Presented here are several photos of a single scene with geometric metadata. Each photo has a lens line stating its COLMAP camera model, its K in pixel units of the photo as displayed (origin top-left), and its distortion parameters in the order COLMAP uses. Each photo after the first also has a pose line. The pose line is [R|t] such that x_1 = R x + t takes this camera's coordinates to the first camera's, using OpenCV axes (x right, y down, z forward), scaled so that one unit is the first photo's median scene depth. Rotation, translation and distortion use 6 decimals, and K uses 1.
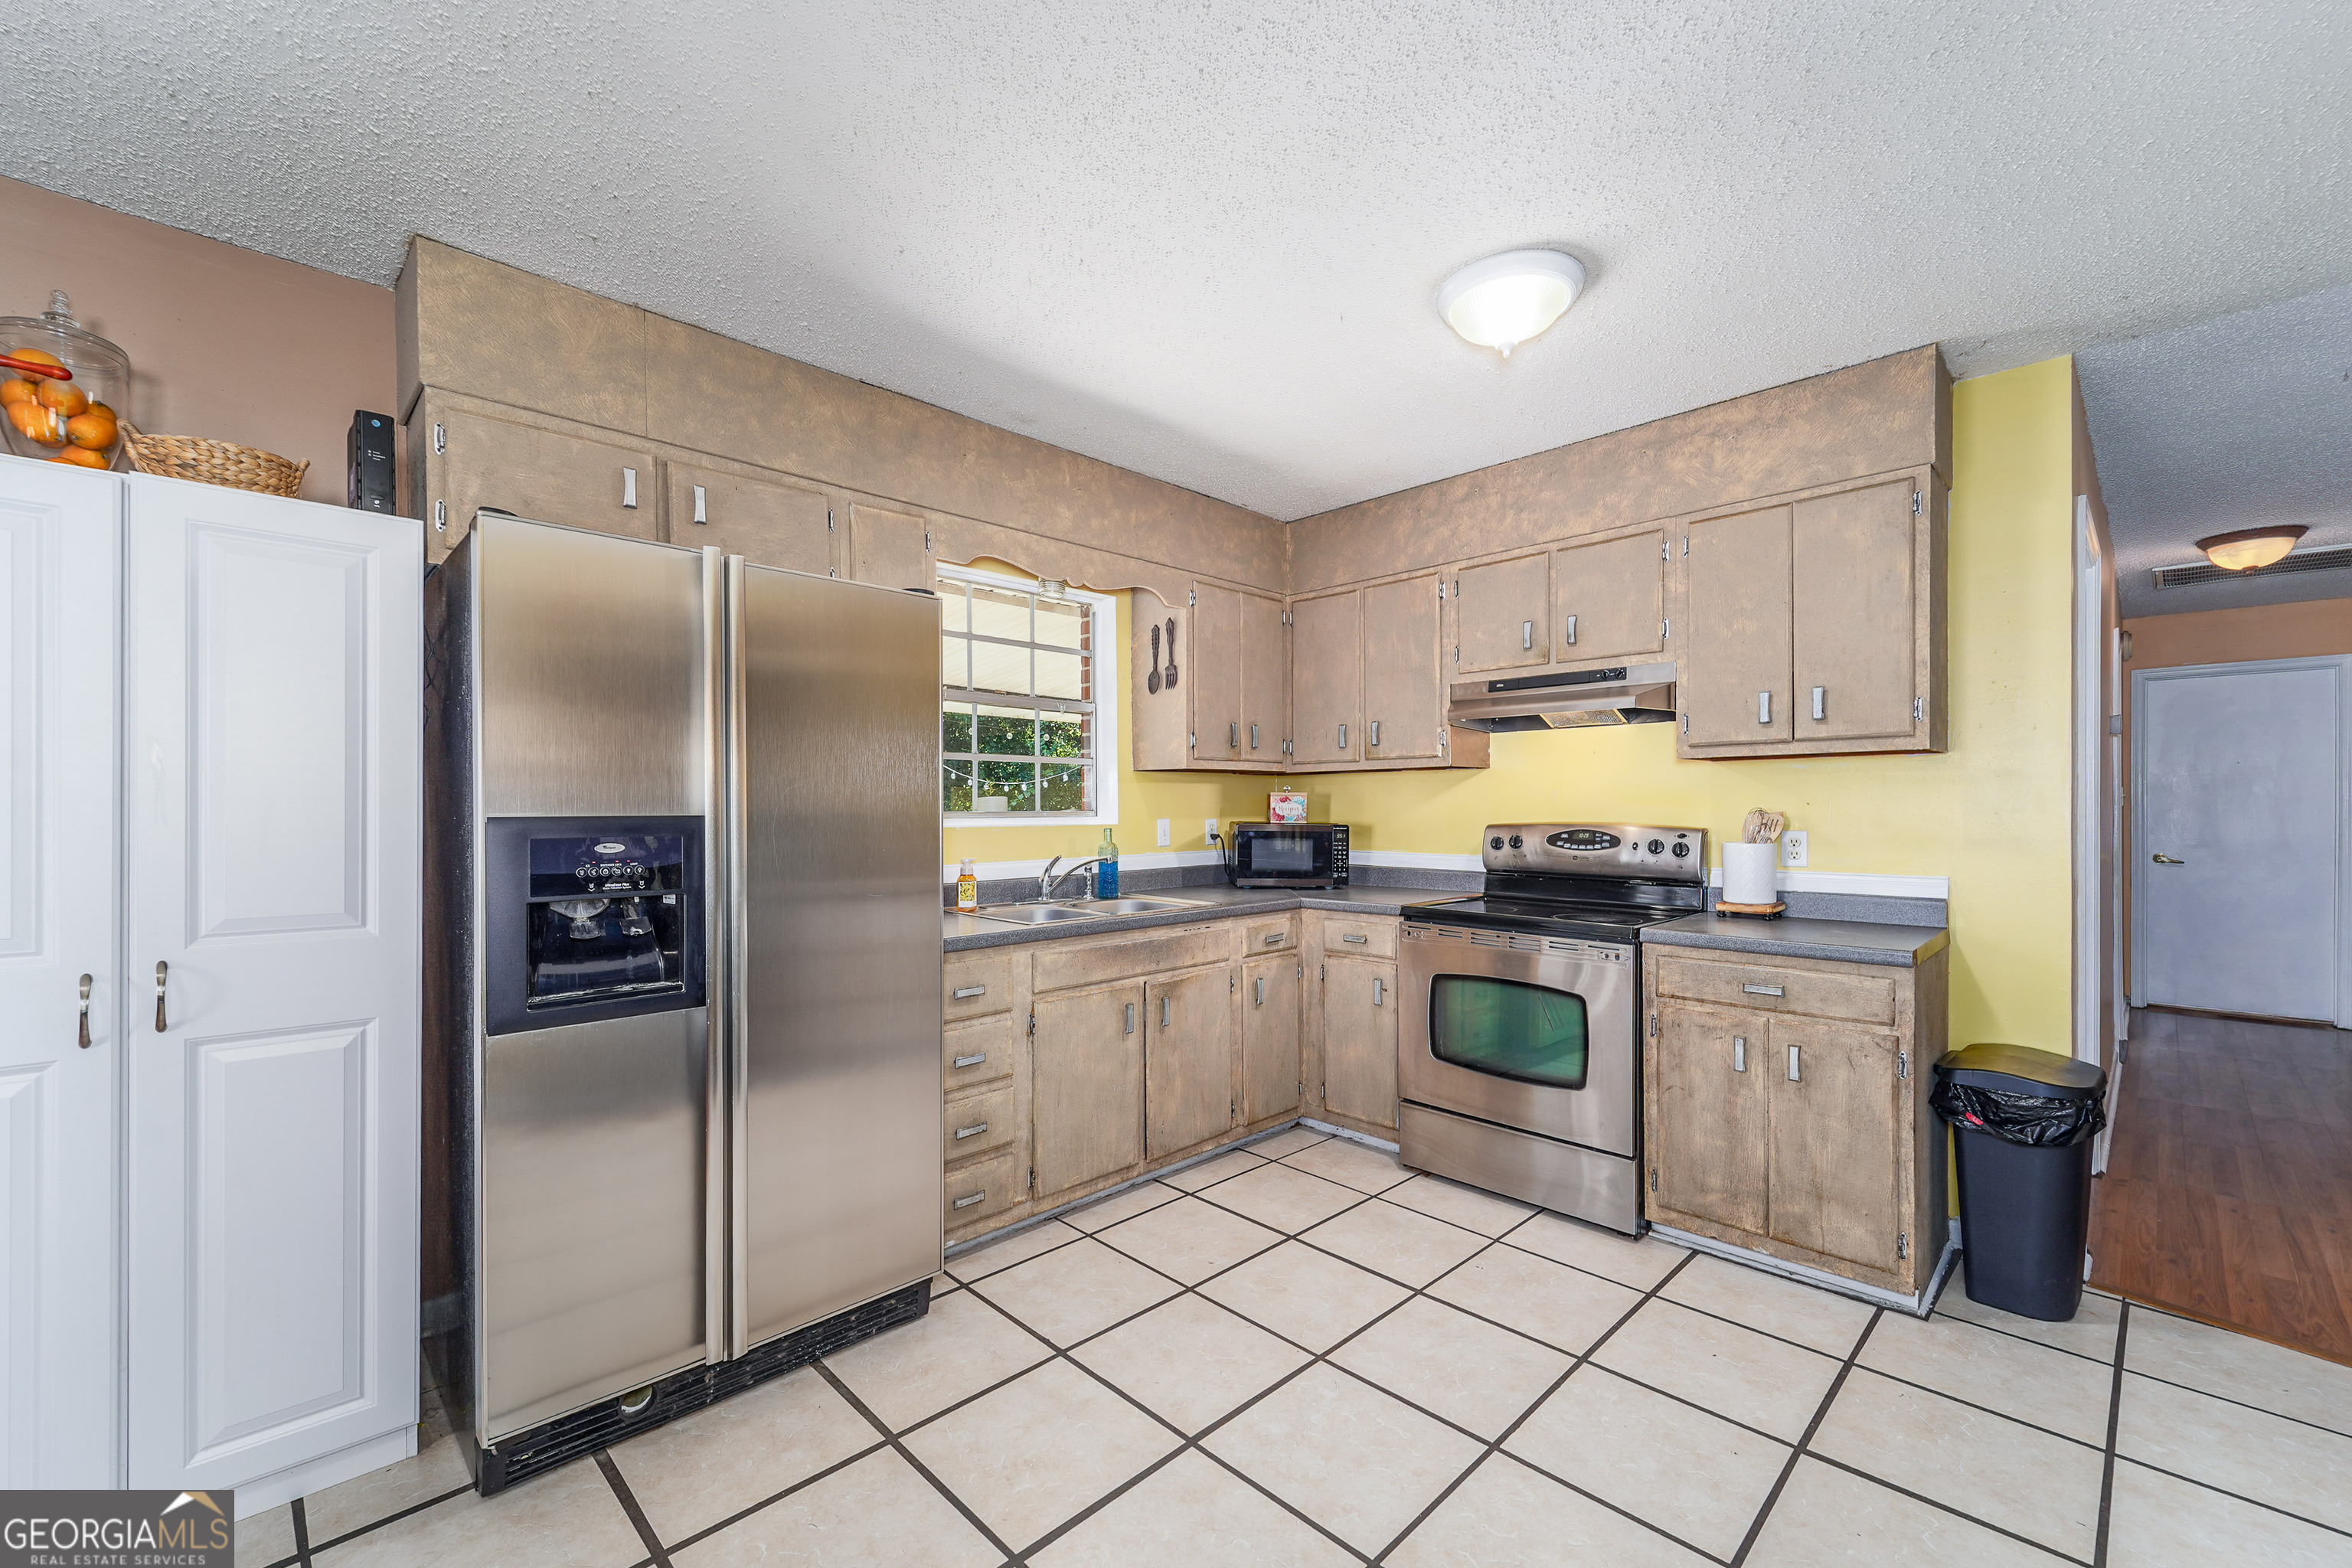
lens RADIAL K [[951.6, 0, 1182.5], [0, 951.6, 802.9], [0, 0, 1]] dist [0.017460, -0.000300]
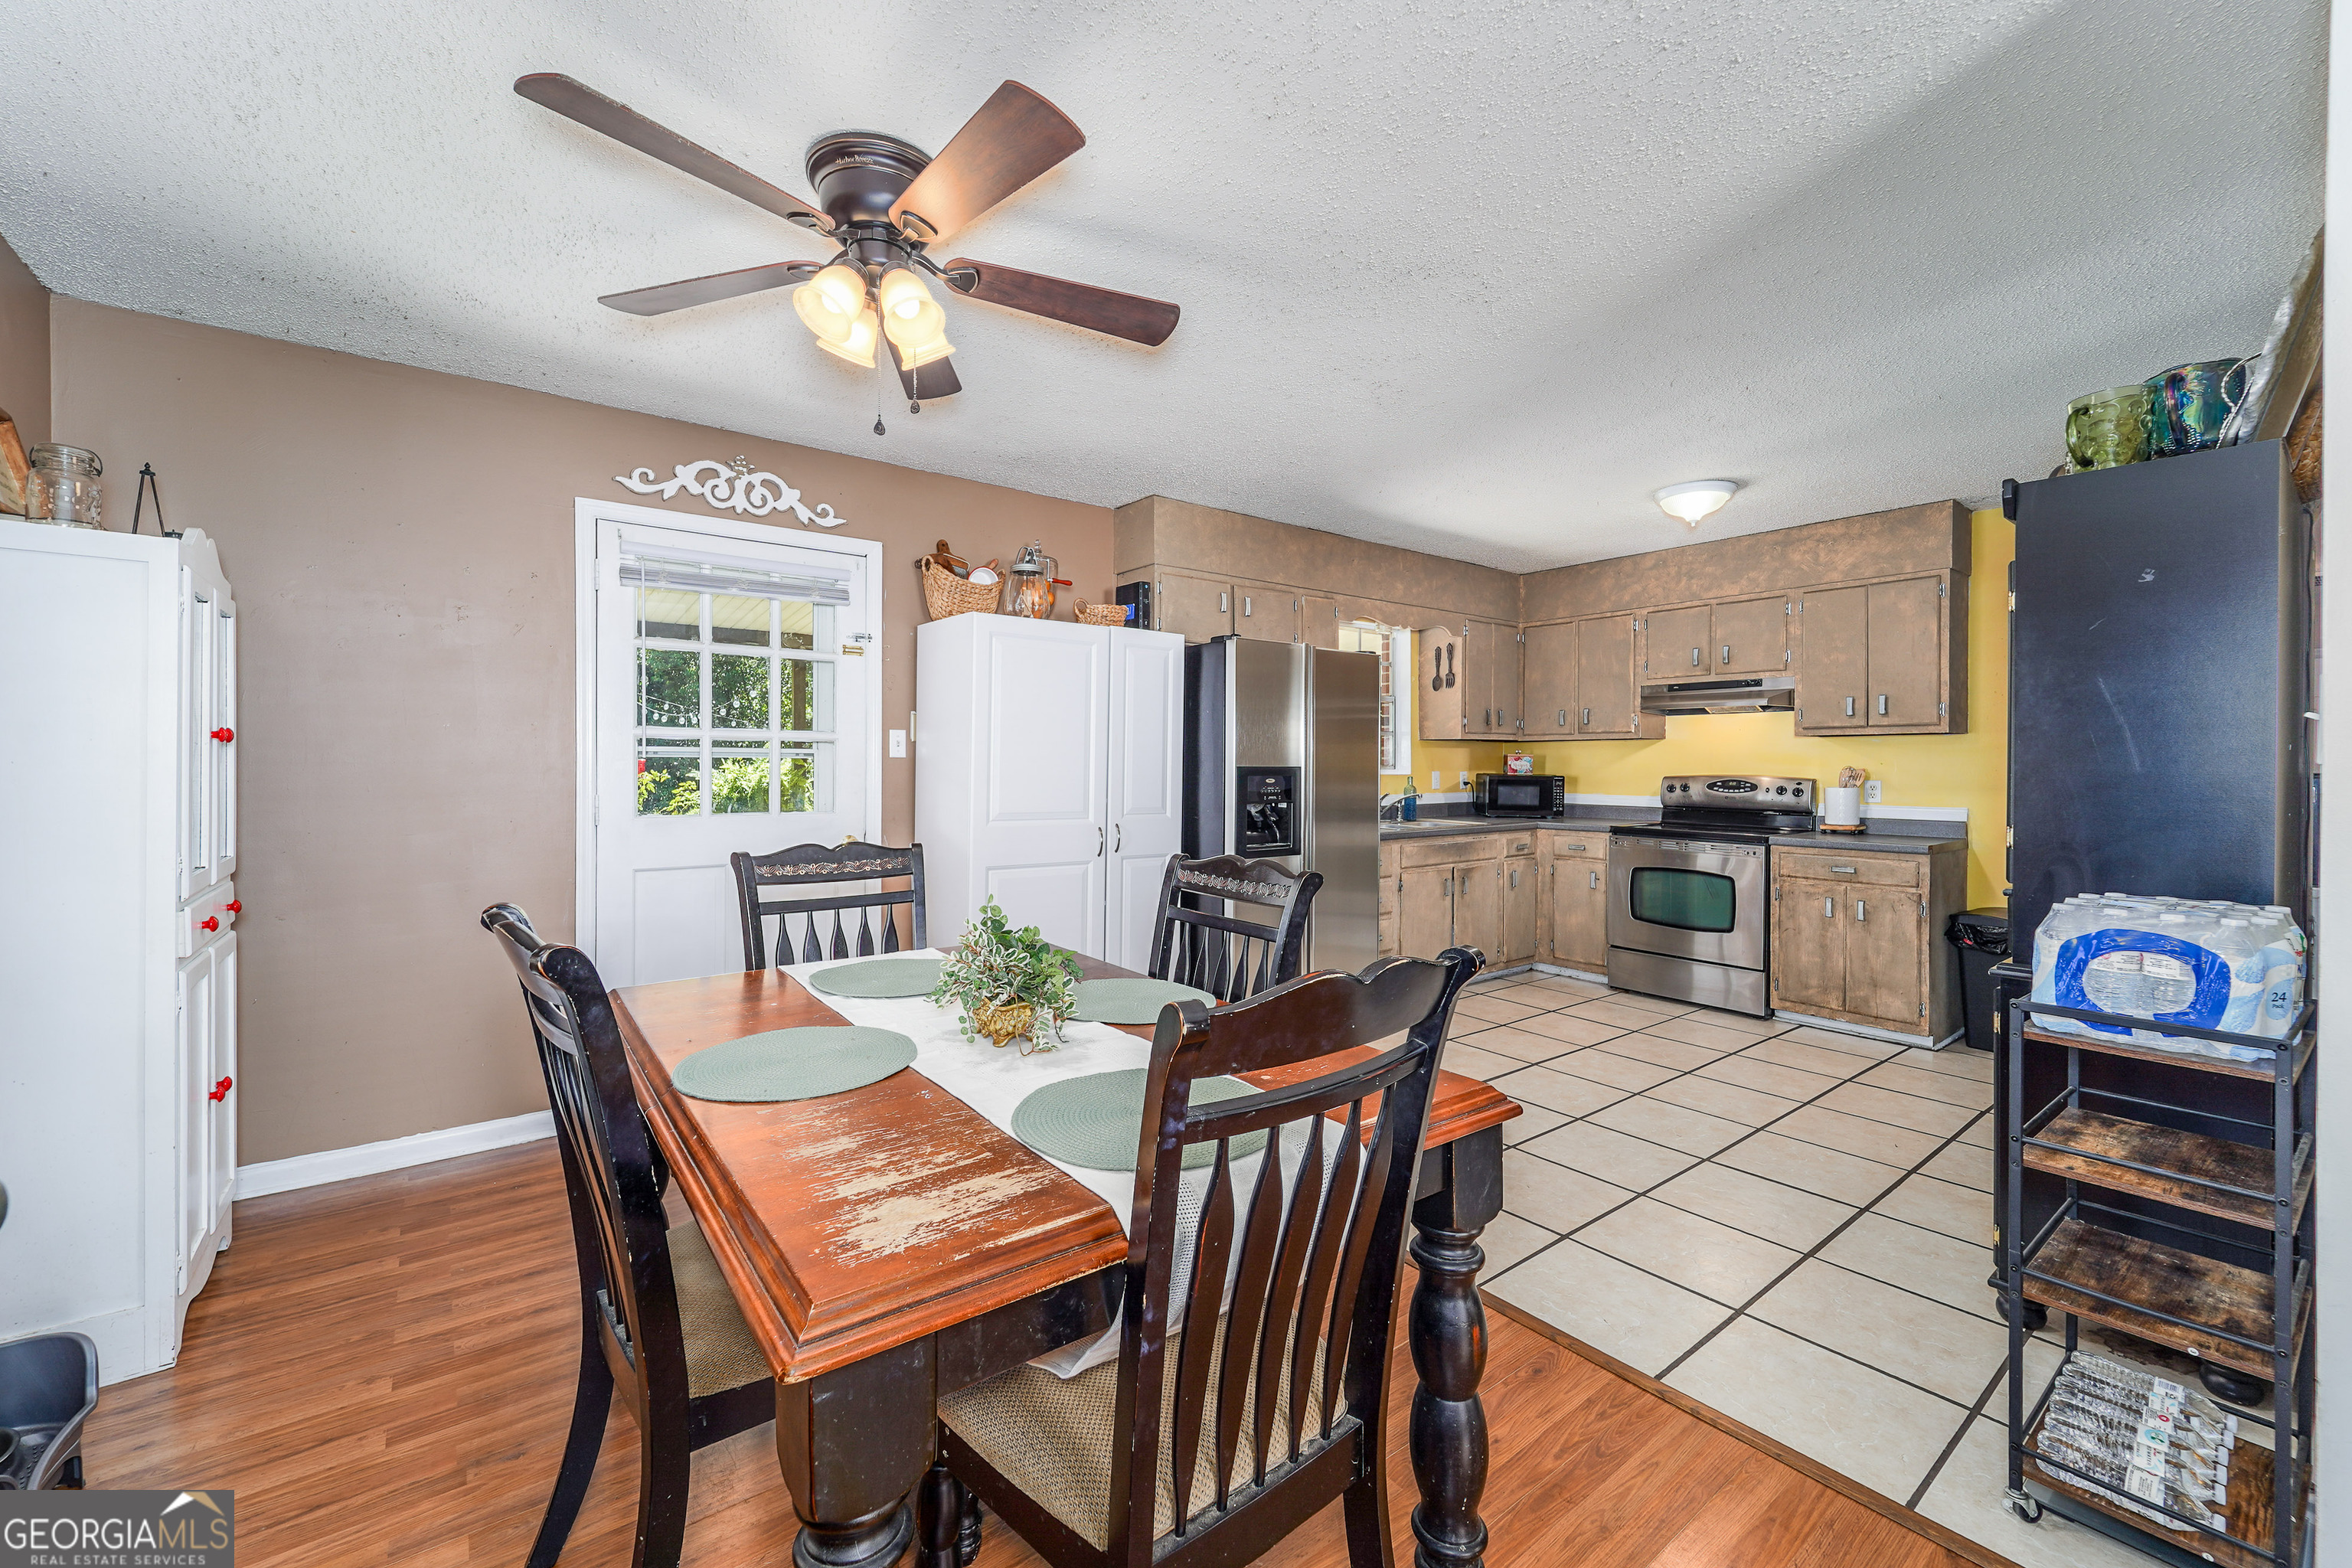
lens RADIAL K [[951.6, 0, 1169.7], [0, 951.6, 763.6], [0, 0, 1]] dist [0.017460, -0.000300]
pose [[0.992237, 0.005300, -0.124246, -0.333031], [-0.004655, 0.999974, 0.005483, -0.002523], [0.124272, -0.004862, 0.992236, -0.745596]]
